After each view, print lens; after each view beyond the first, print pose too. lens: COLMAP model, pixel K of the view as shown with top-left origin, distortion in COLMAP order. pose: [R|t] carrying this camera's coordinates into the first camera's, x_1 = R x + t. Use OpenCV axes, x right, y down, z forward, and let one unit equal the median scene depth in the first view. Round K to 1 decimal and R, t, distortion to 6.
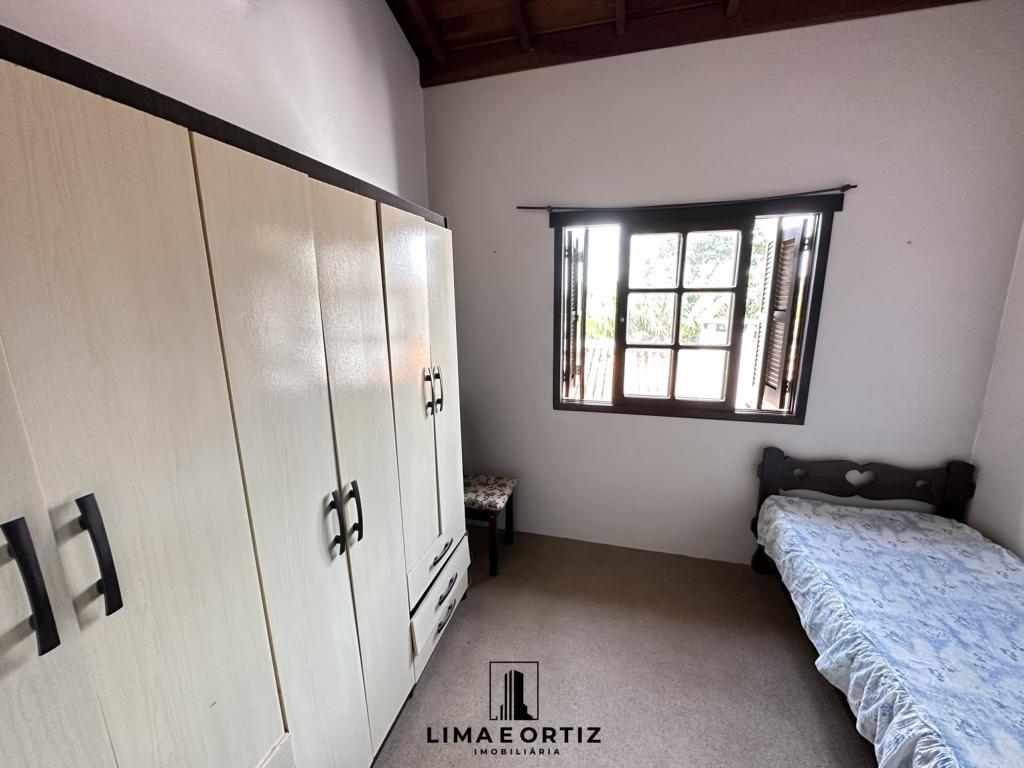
lens RADIAL K [[409.2, 0, 514.0], [0, 409.2, 383.3], [0, 0, 1]] dist [-0.003583, 0.000519]
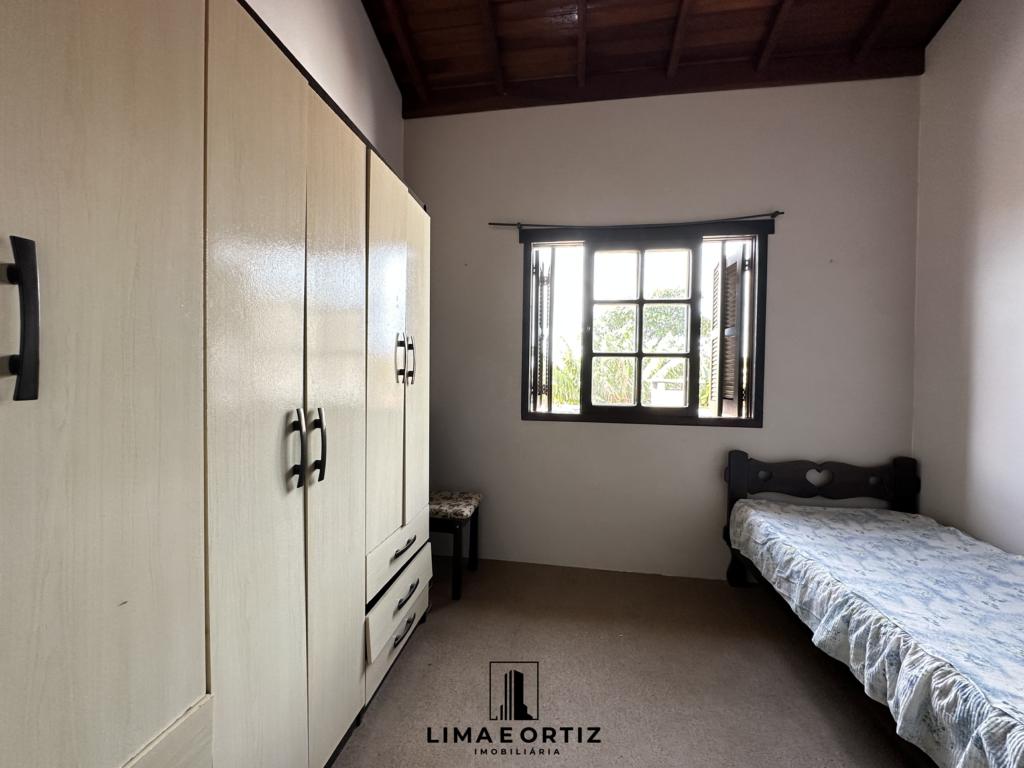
lens RADIAL K [[409.2, 0, 515.0], [0, 409.2, 379.8], [0, 0, 1]] dist [-0.003583, 0.000519]
pose [[0.993523, 0.023821, 0.111107, -0.043585], [-0.002500, 0.982125, -0.188211, 0.217873], [-0.113605, 0.186714, 0.975824, 0.039604]]
